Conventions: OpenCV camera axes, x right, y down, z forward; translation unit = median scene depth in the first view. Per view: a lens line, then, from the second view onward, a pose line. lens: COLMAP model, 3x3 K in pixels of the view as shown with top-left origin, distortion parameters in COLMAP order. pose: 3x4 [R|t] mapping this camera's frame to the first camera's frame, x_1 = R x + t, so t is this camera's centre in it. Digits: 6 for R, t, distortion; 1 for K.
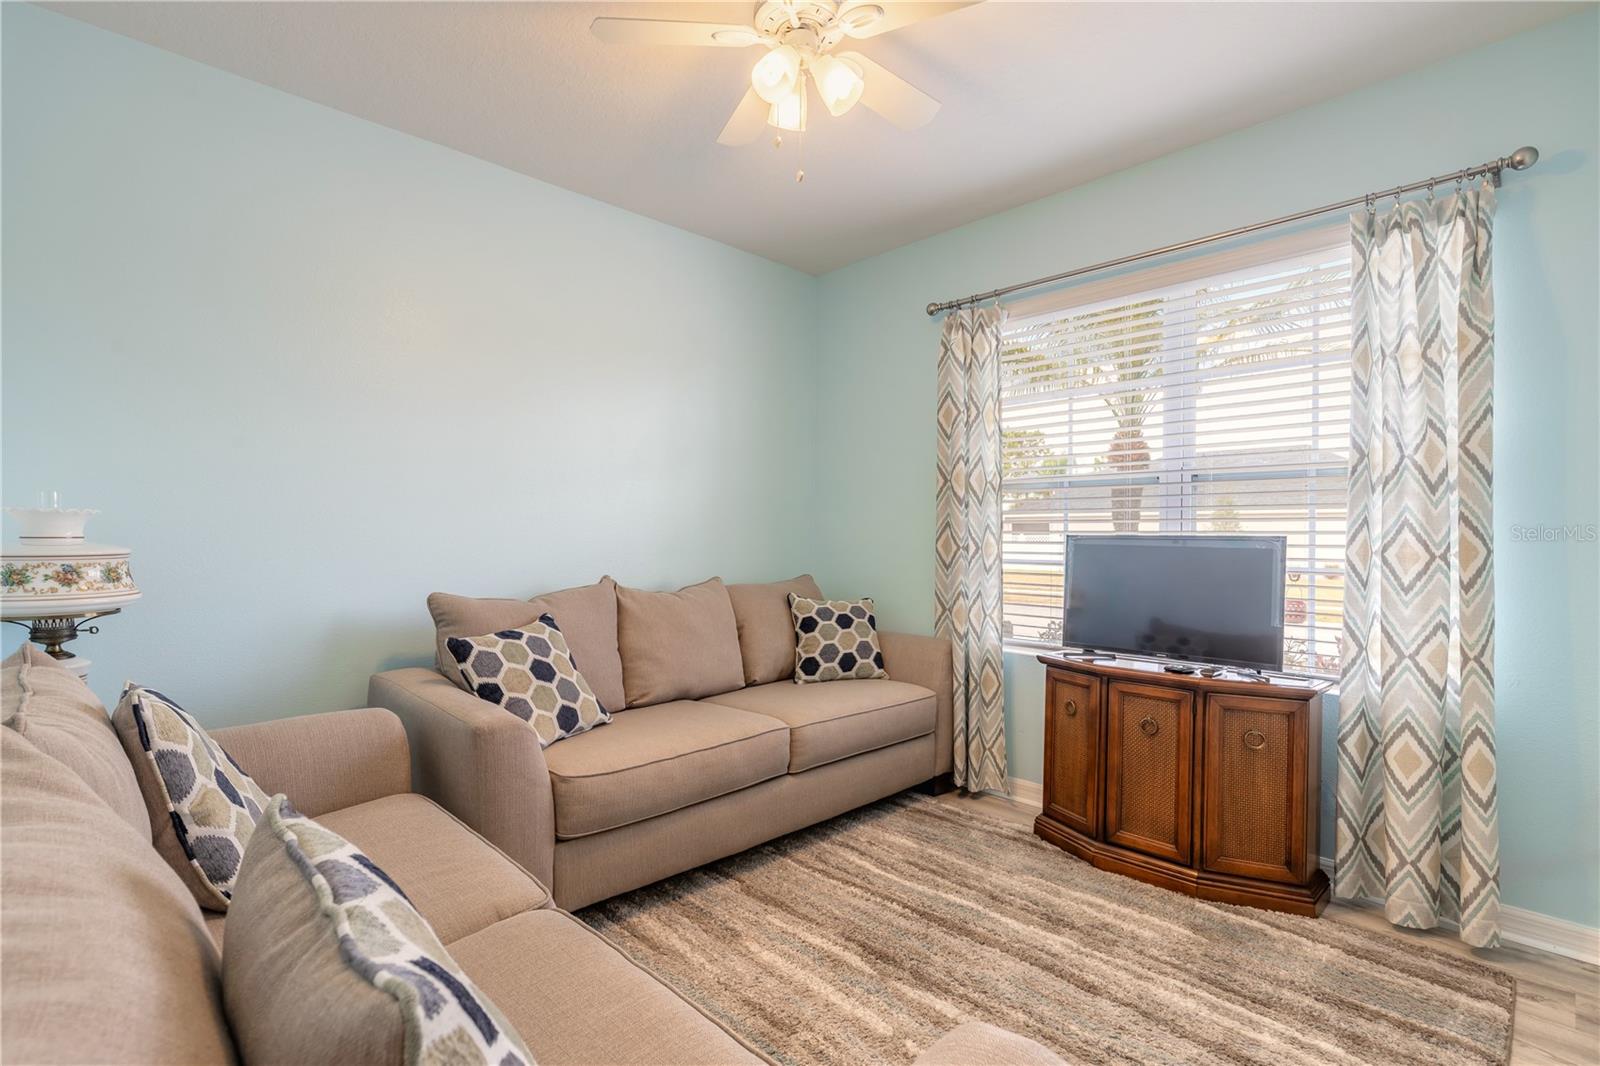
lens RADIAL K [[762.0, 0, 800.0], [0, 762.0, 533.0], [0, 0, 1]] dist [-0.002015, -0.000430]
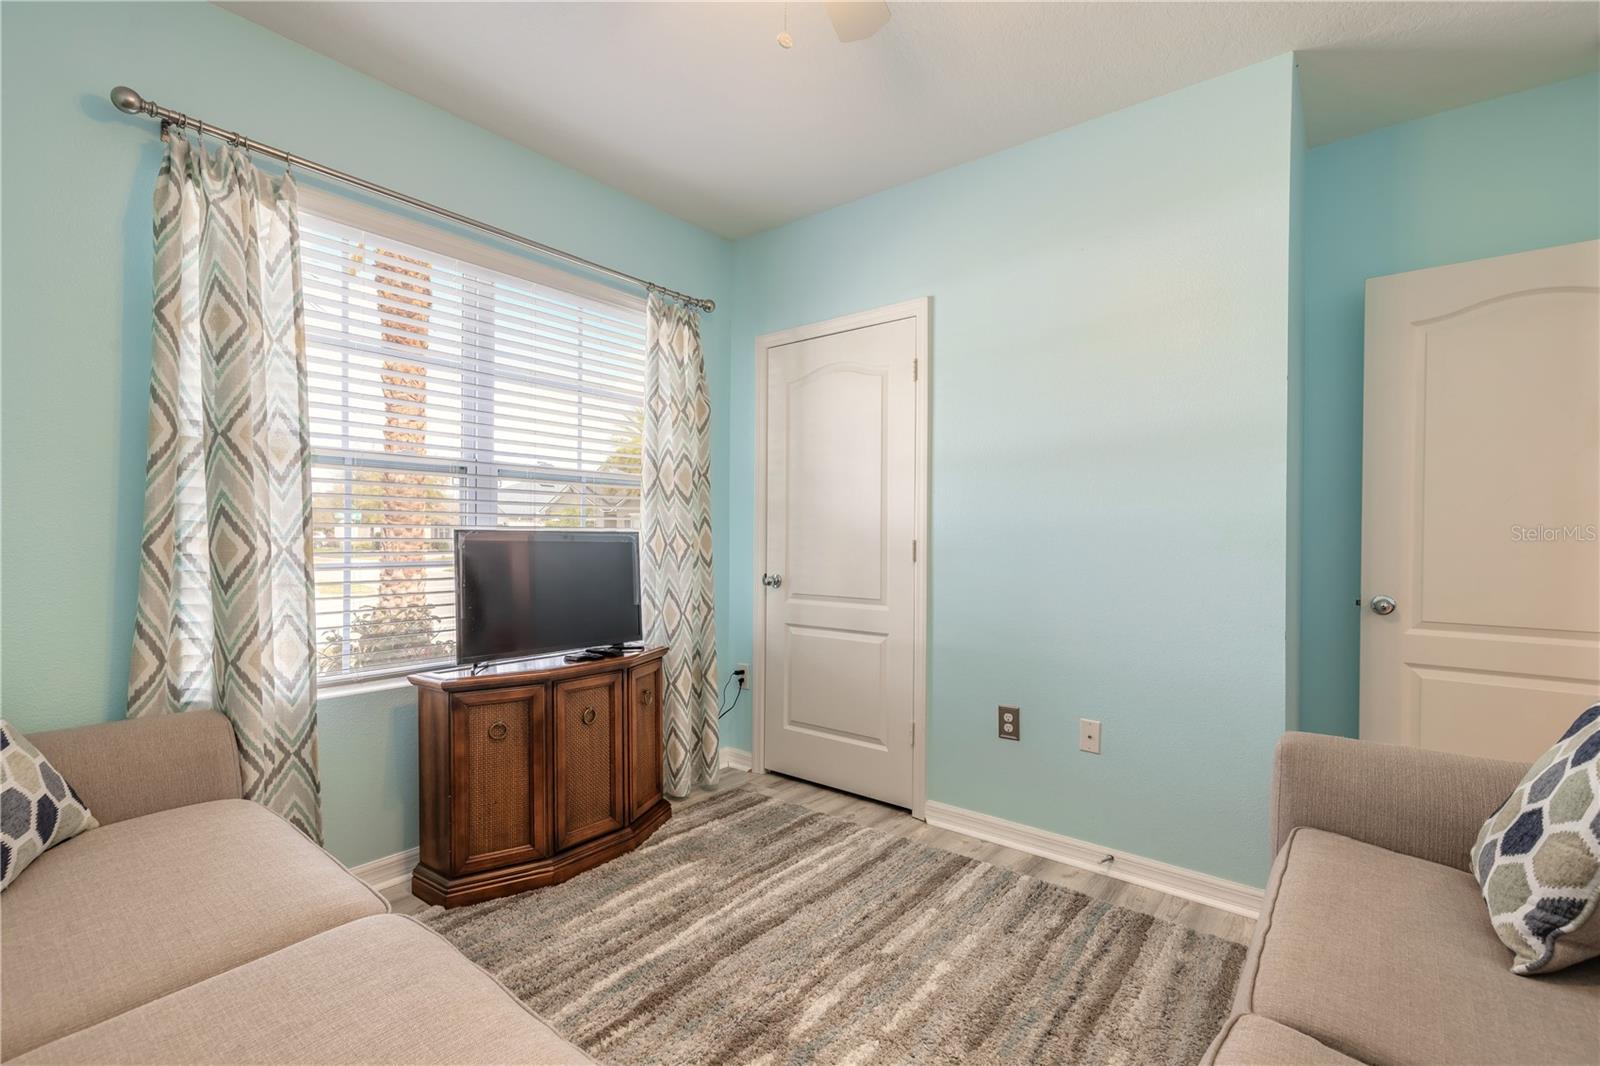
lens RADIAL K [[724.7, 0, 799.5], [0, 724.7, 537.1], [0, 0, 1]] dist [0.019676, 0.000017]
pose [[-0.120297, -0.015940, 0.992610, -0.616621], [-0.011095, 0.999830, 0.014711, -0.007787], [-0.992676, -0.009244, -0.120453, 0.938631]]
